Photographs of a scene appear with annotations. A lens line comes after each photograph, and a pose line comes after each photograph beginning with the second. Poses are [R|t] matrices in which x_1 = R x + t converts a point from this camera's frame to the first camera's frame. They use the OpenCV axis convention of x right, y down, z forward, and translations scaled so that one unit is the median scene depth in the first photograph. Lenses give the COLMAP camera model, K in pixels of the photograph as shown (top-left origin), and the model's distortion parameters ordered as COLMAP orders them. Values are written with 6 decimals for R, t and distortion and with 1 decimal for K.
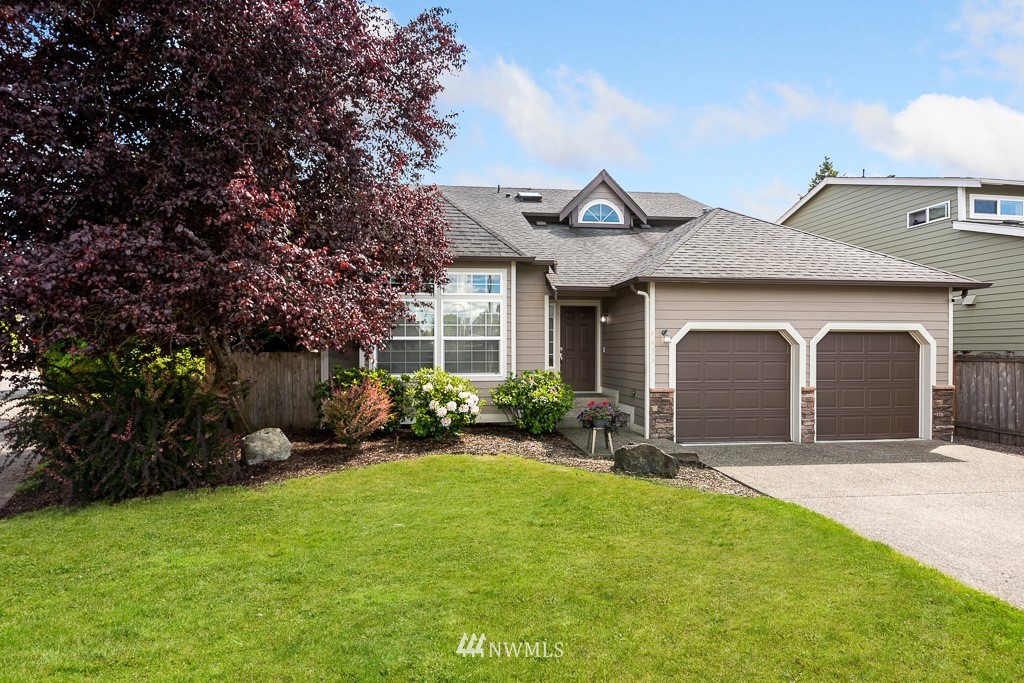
lens RADIAL K [[446.0, 0, 517.7], [0, 446.0, 344.0], [0, 0, 1]] dist [-0.001637, -0.009652]
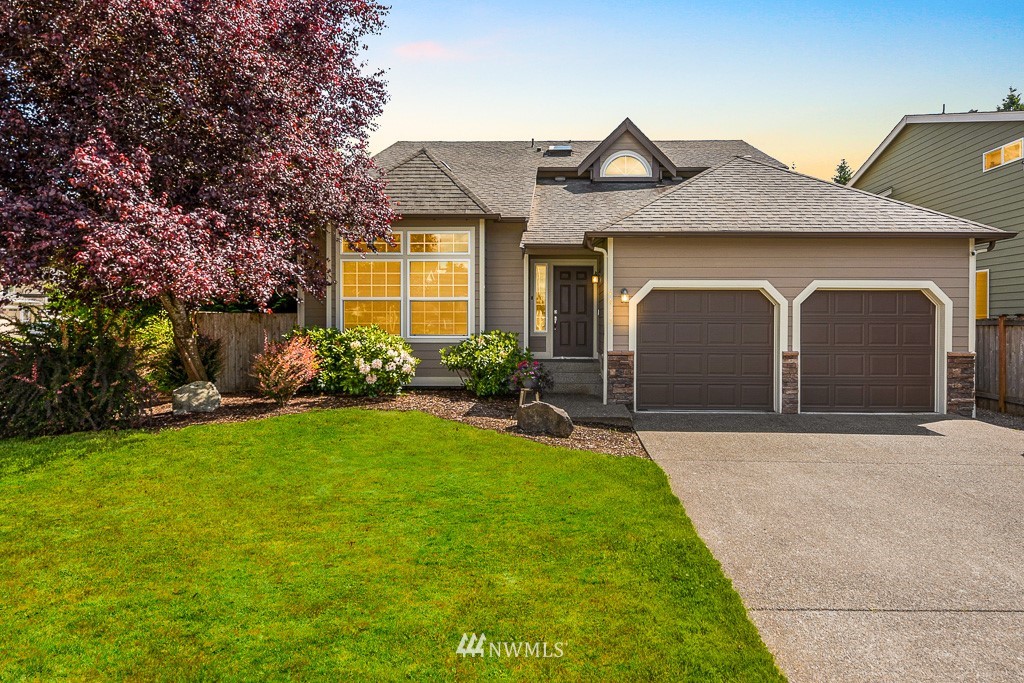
lens RADIAL K [[481.2, 0, 512.6], [0, 481.2, 309.7], [0, 0, 1]] dist [0.003993, -0.011614]
pose [[0.994014, 0.001464, -0.109247, 0.199306], [-0.001547, 0.999999, -0.000673, 0.013347], [0.109245, 0.000838, 0.994014, -0.030044]]
